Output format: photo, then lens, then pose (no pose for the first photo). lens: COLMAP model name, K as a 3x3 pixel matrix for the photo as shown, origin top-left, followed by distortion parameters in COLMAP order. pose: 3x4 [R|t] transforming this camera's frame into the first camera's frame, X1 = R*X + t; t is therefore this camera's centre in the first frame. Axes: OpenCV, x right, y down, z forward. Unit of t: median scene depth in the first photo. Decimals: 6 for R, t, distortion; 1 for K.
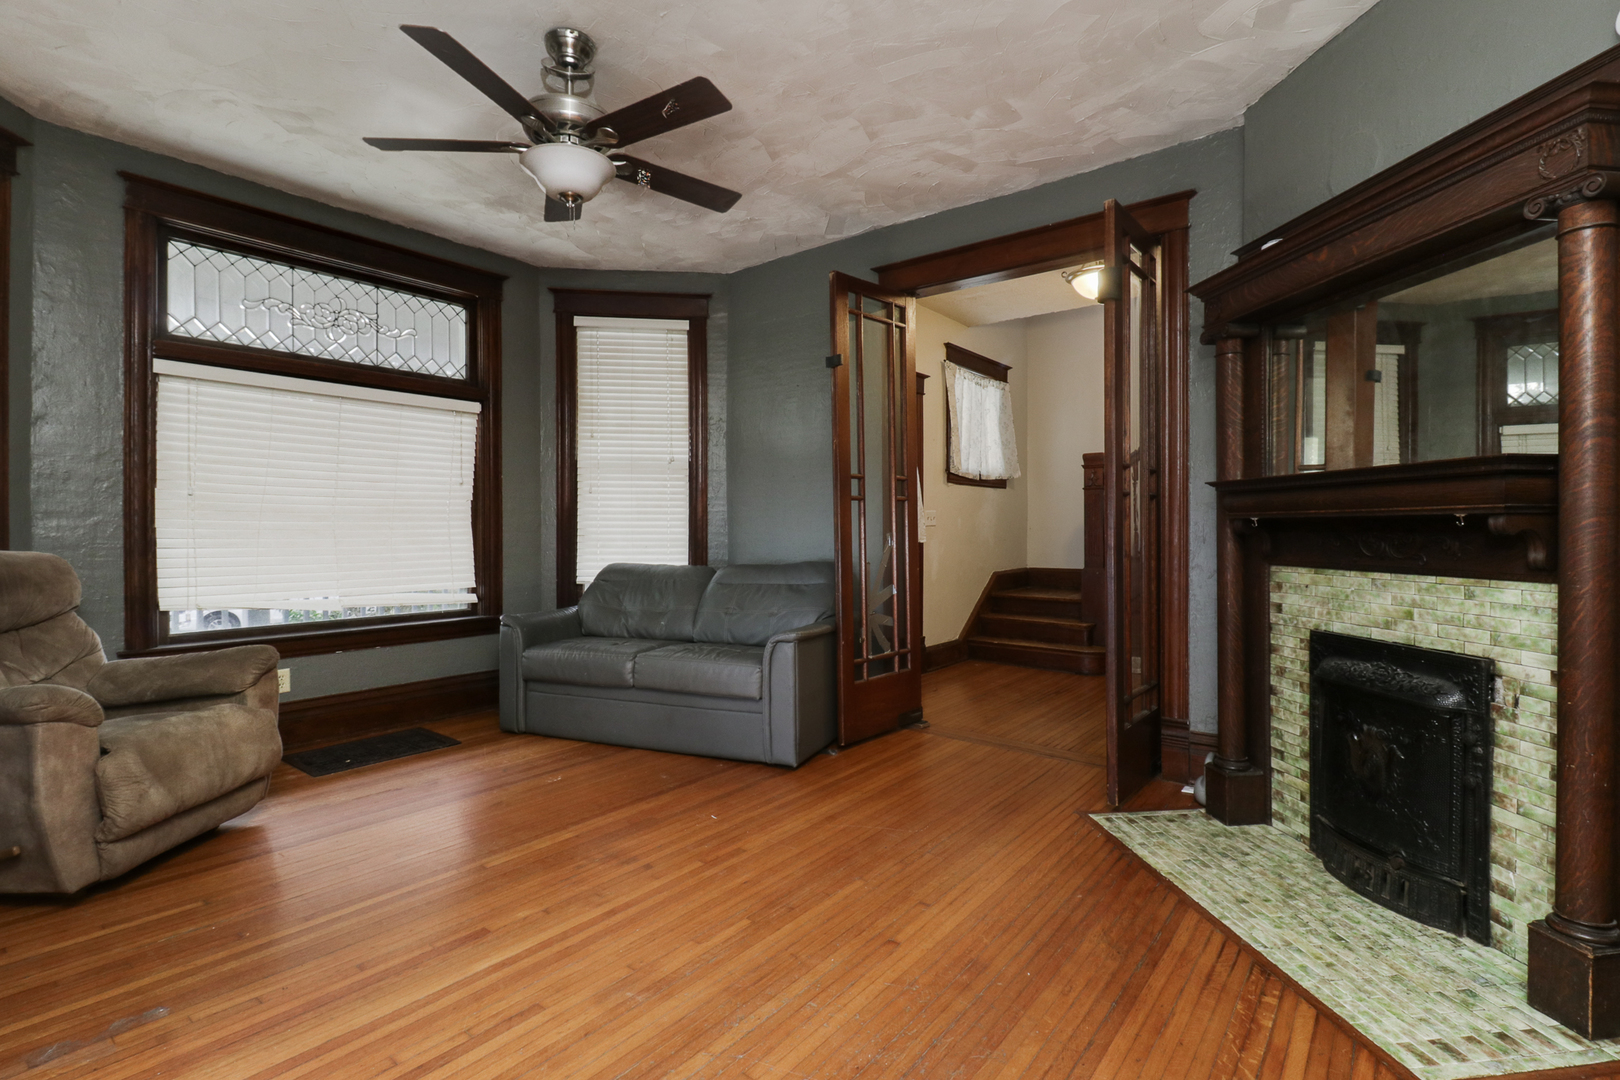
lens RADIAL K [[769.7, 0, 812.6], [0, 769.7, 537.8], [0, 0, 1]] dist [0.010877, -0.003986]
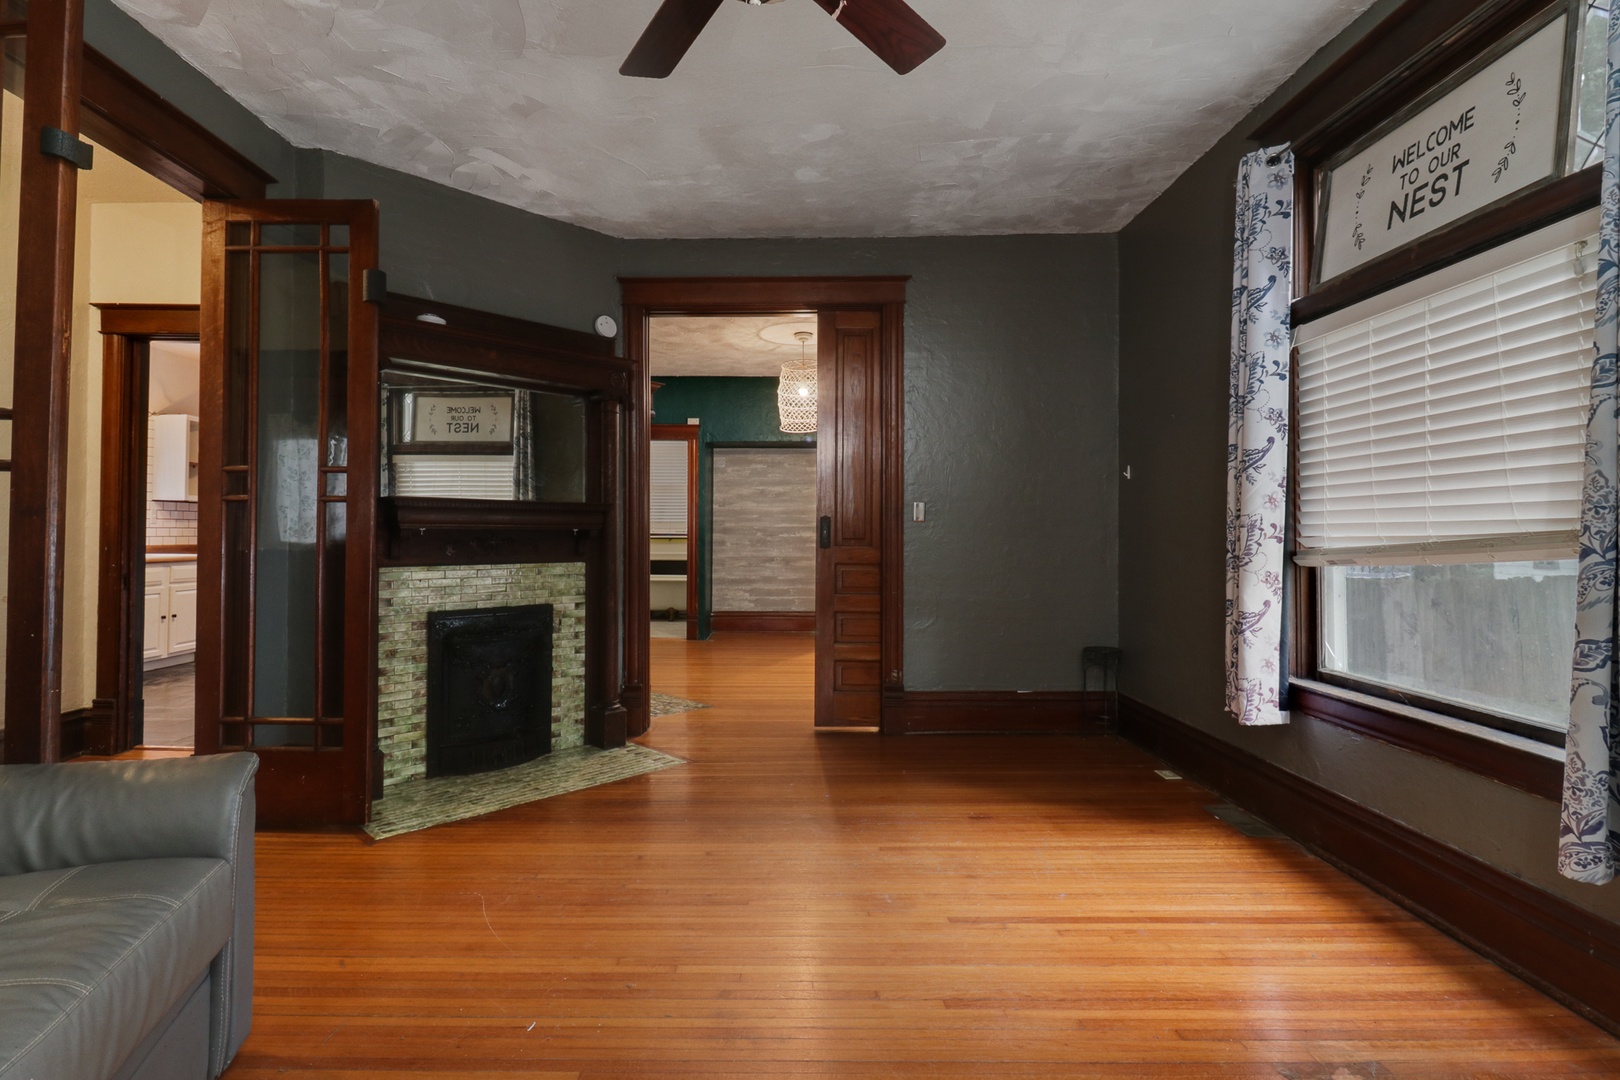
lens RADIAL K [[769.7, 0, 804.8], [0, 769.7, 532.8], [0, 0, 1]] dist [0.010877, -0.003986]
pose [[-0.631347, 0.004423, 0.775488, -0.802086], [0.010413, 0.999942, 0.002774, -0.015866], [-0.775431, 0.009827, -0.631356, 1.341809]]
